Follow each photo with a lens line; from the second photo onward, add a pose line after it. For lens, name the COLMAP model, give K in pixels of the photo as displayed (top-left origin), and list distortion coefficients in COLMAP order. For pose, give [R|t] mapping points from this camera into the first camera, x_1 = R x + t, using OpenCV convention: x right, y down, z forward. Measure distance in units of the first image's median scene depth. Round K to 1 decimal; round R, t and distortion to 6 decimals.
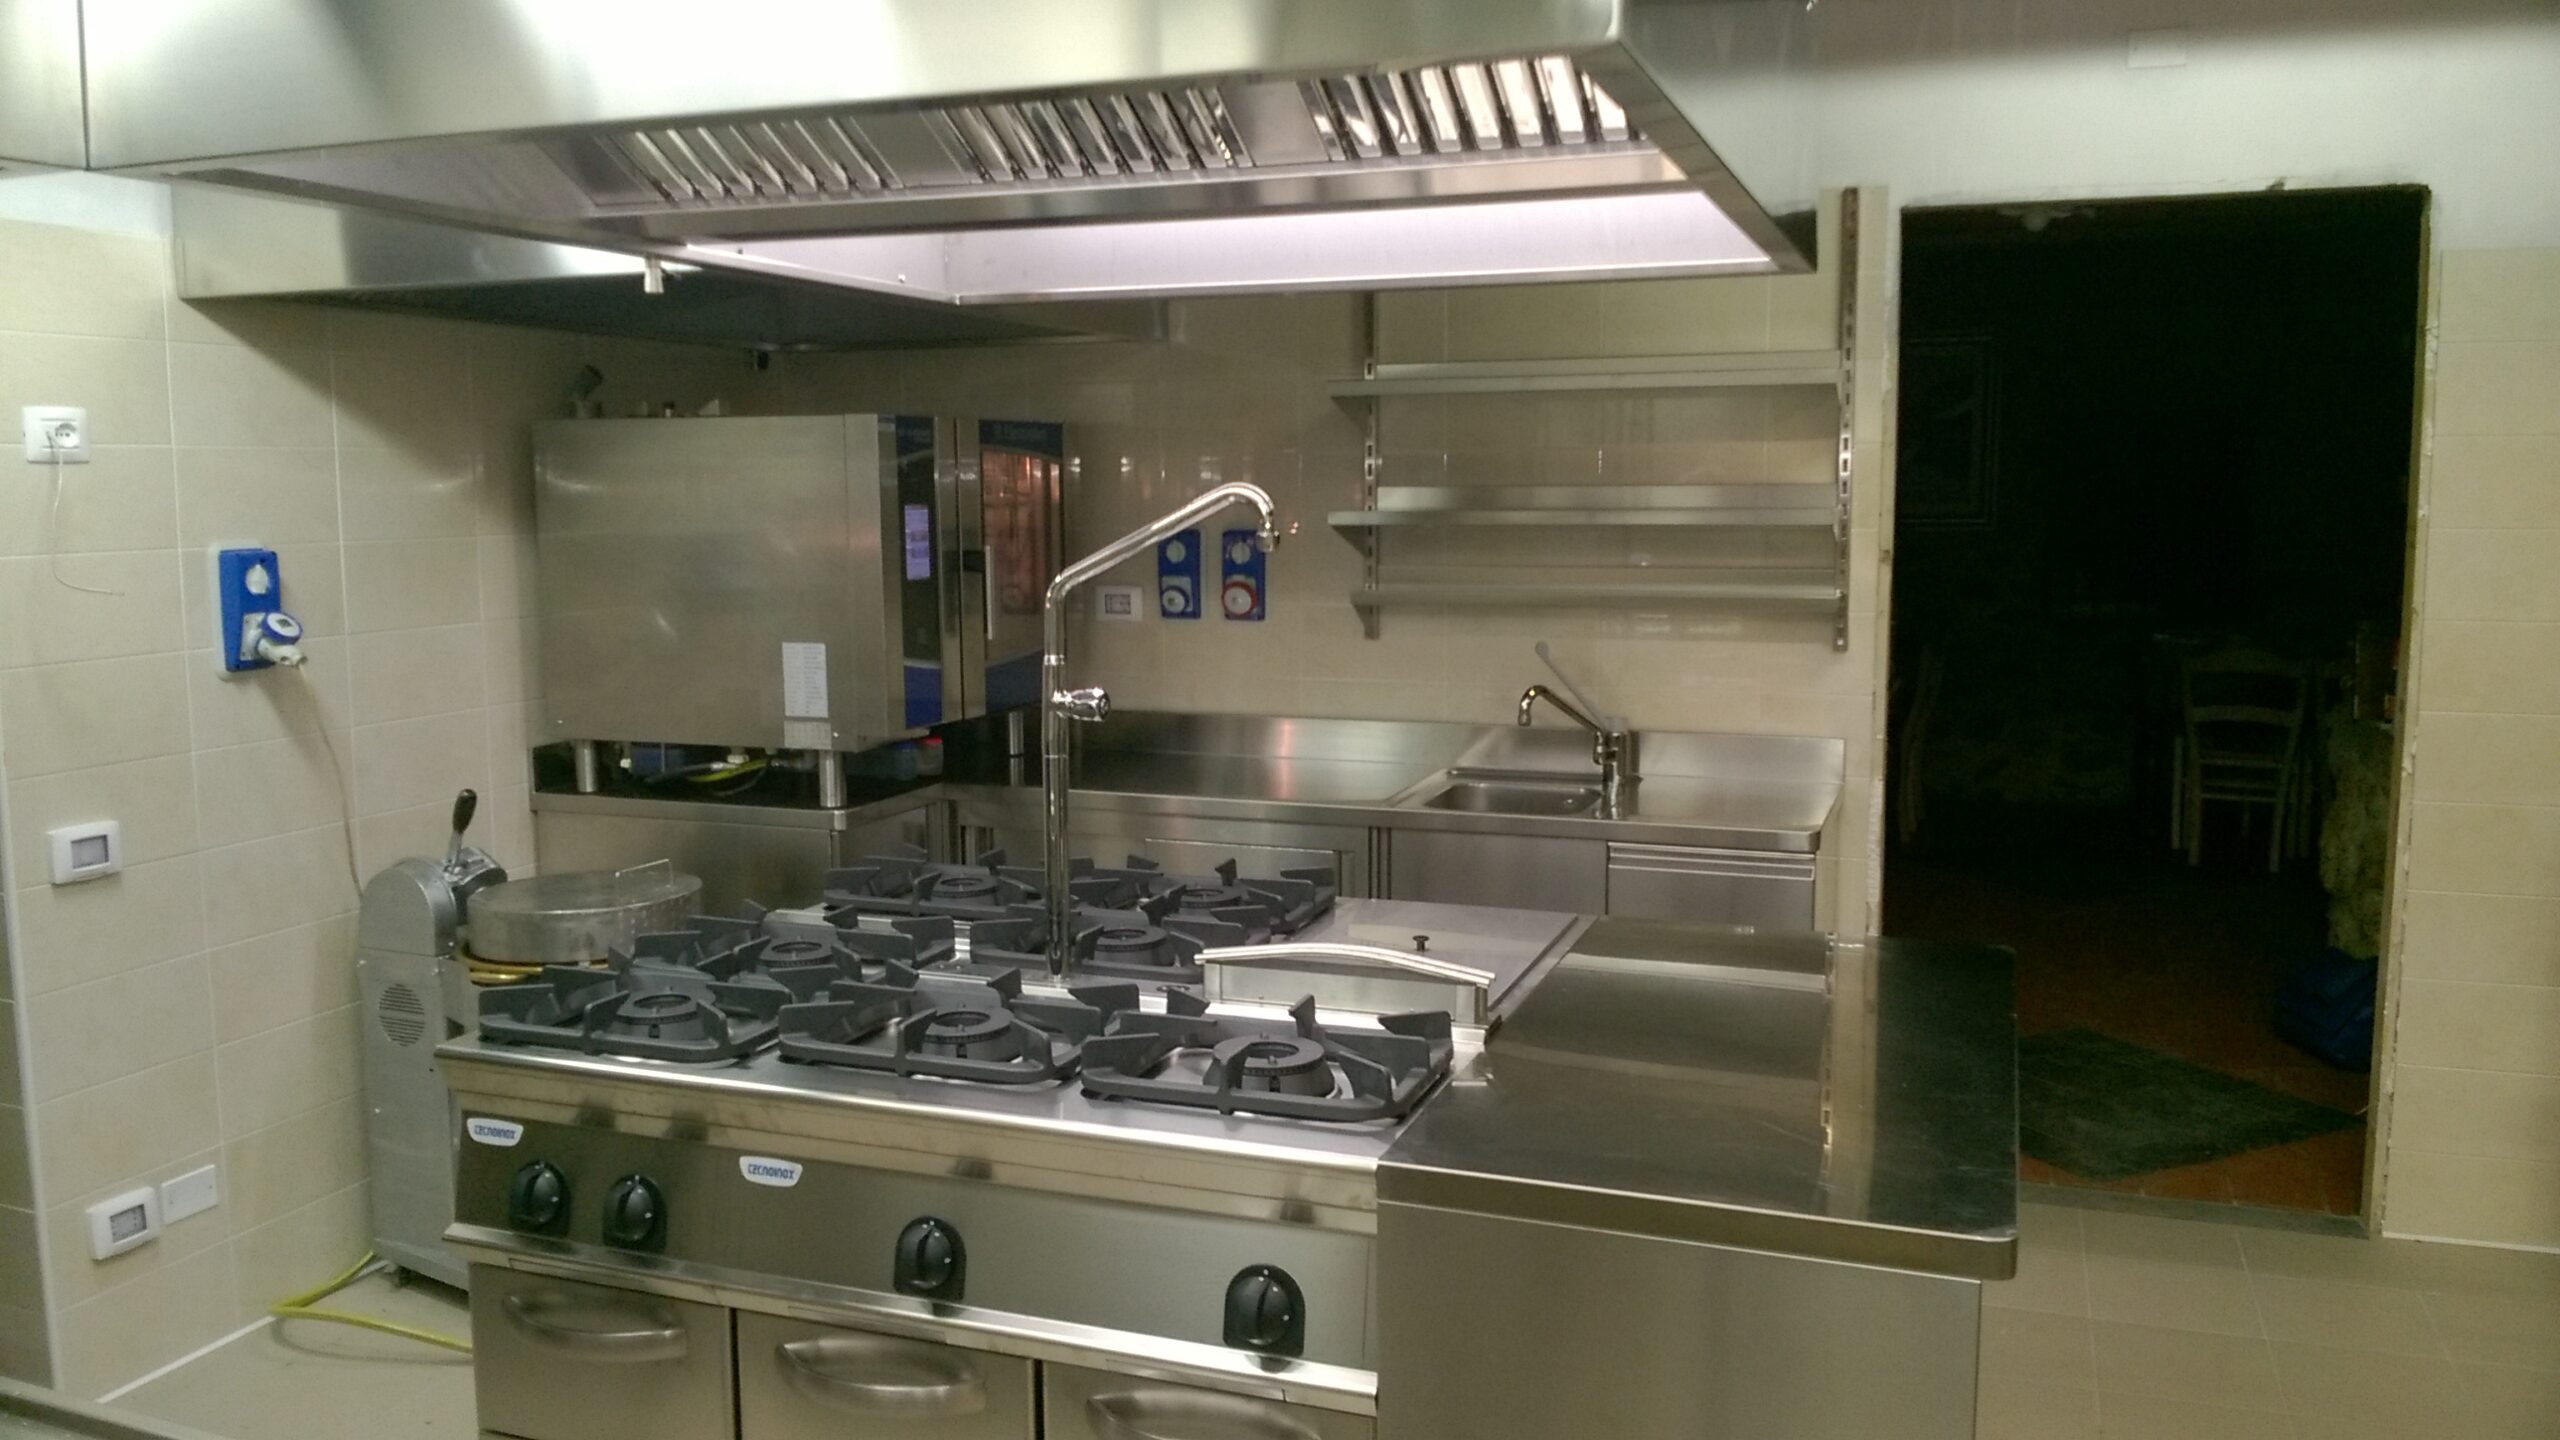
lens RADIAL K [[1948.9, 0, 1277.7], [0, 1948.9, 716.2], [0, 0, 1]] dist [-0.004107, -0.025281]
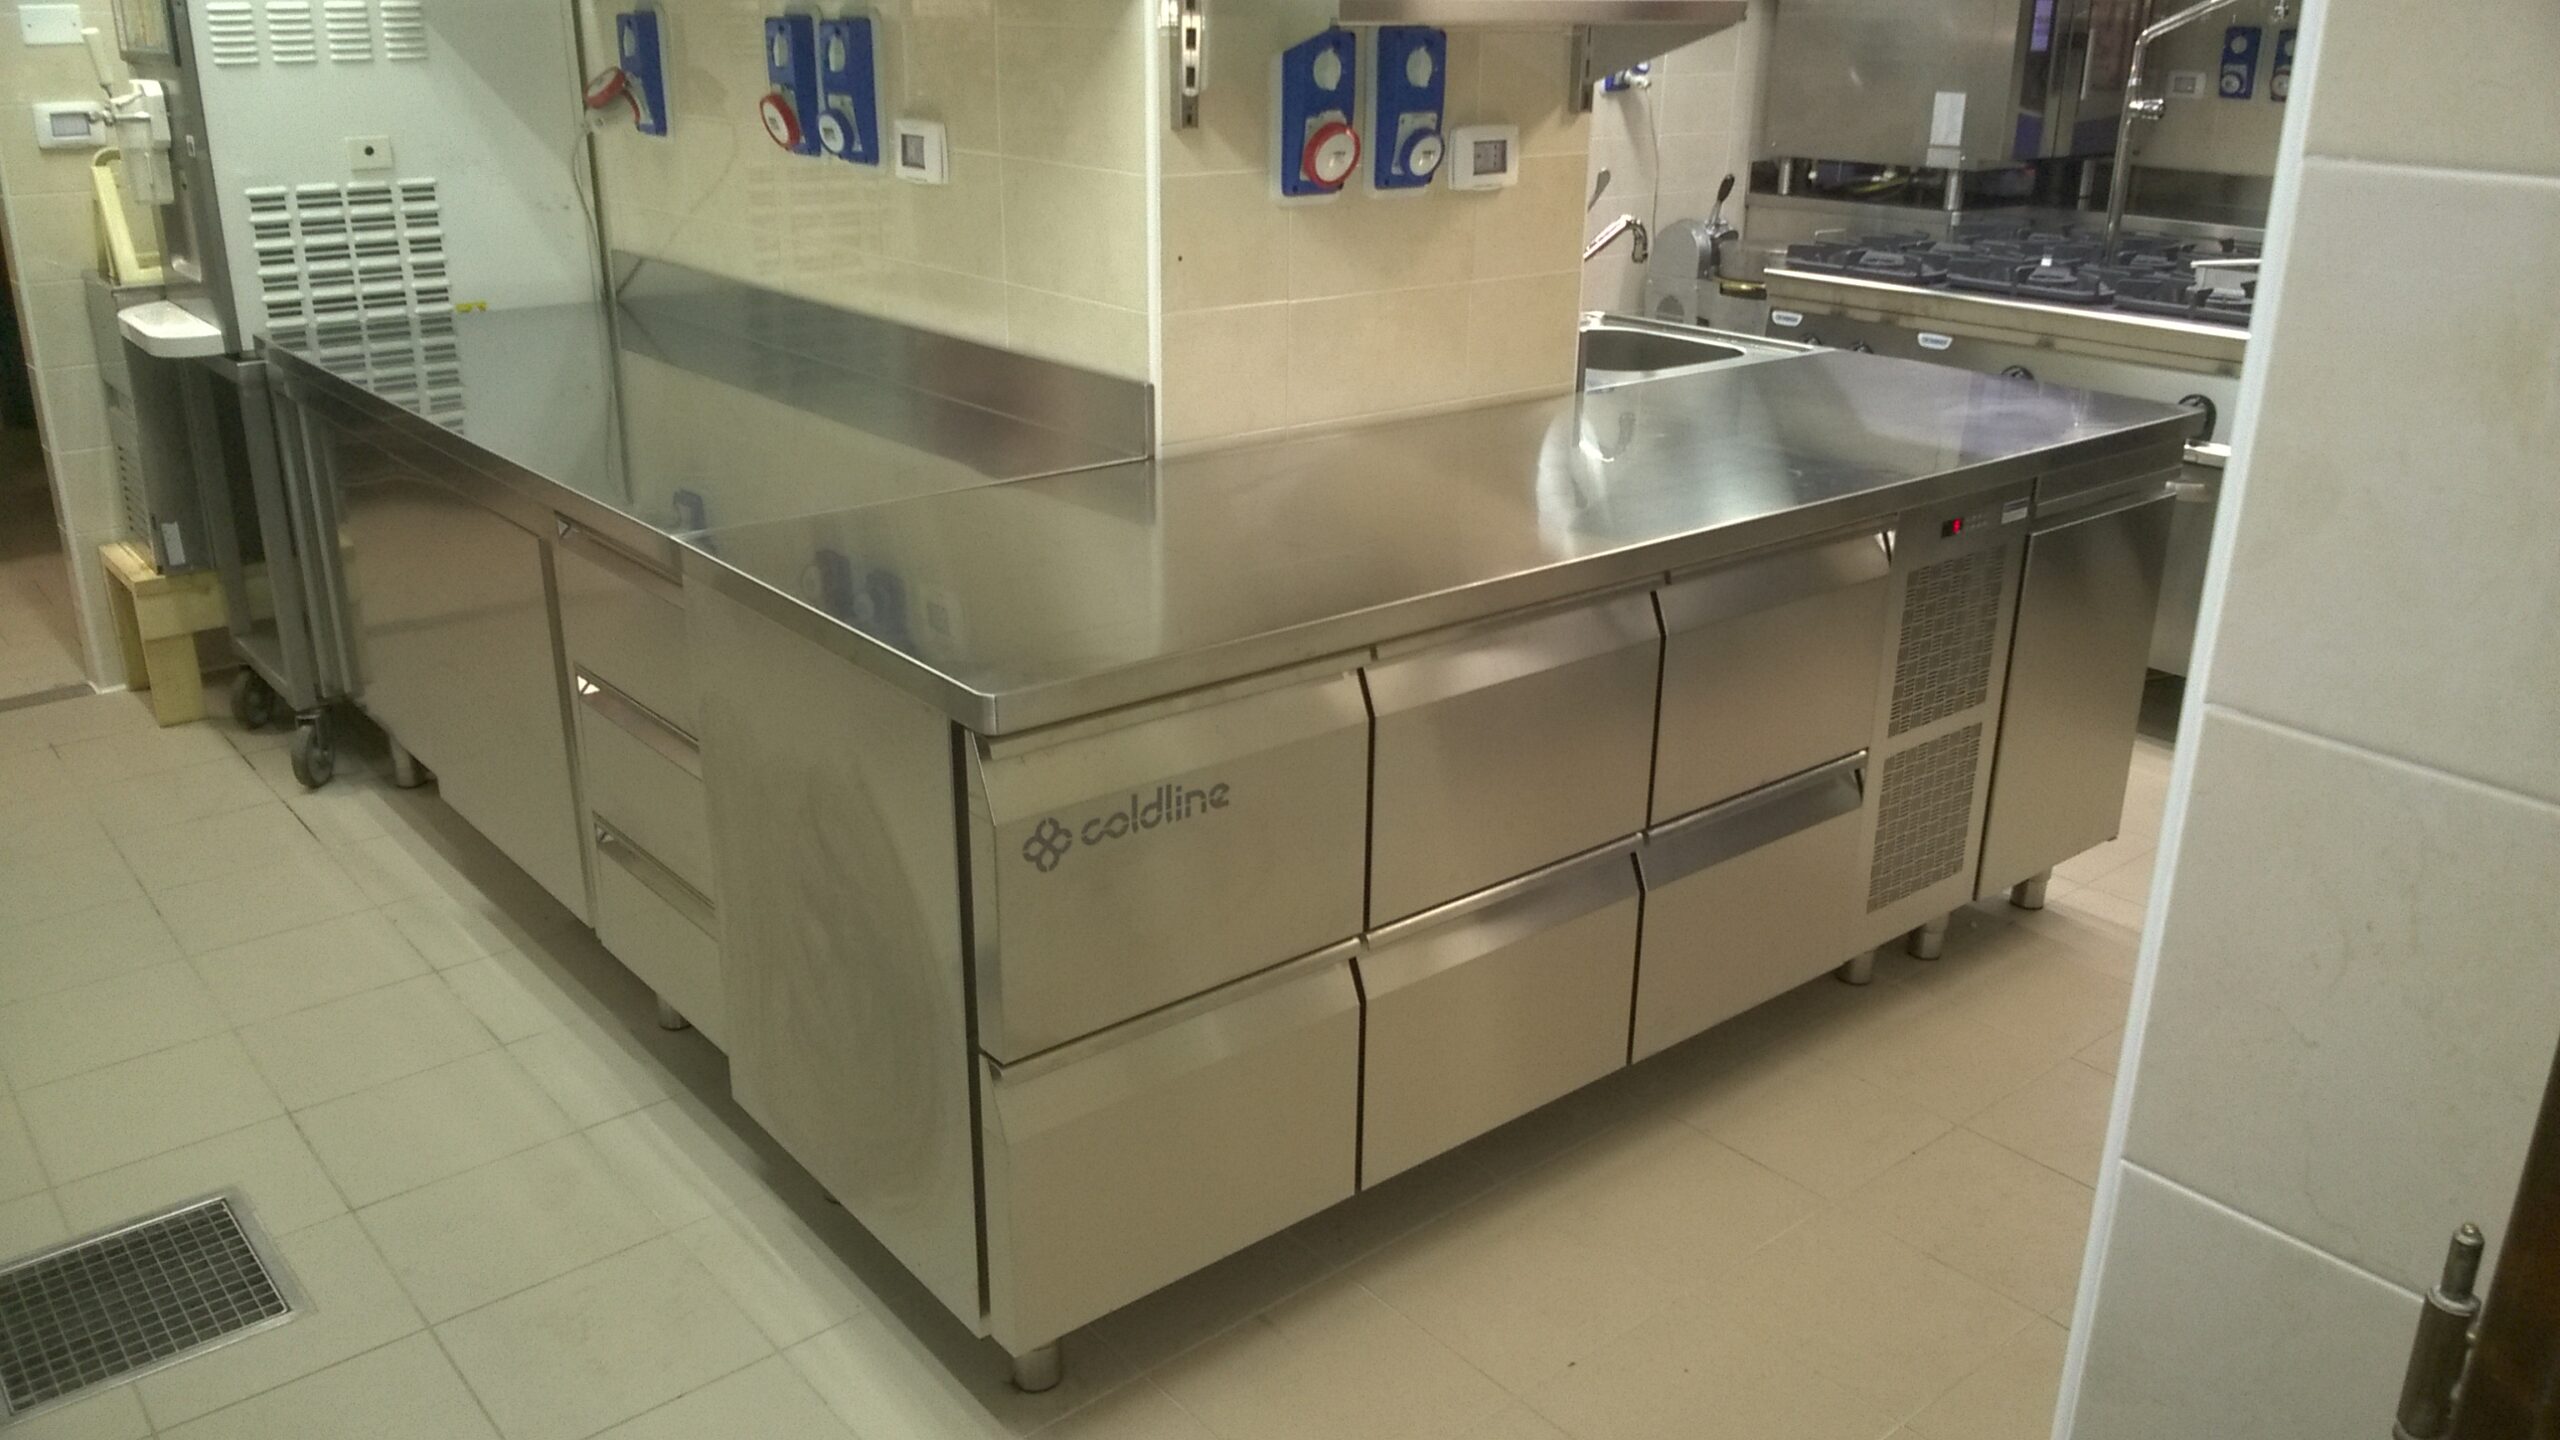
lens RADIAL K [[1948.9, 0, 1274.6], [0, 1948.9, 722.6], [0, 0, 1]] dist [-0.004107, -0.025281]
pose [[0.872399, 0.184538, -0.452621, 0.065474], [-0.075291, 0.965676, 0.248597, 0.094479], [0.482961, -0.182798, 0.856349, -0.596810]]
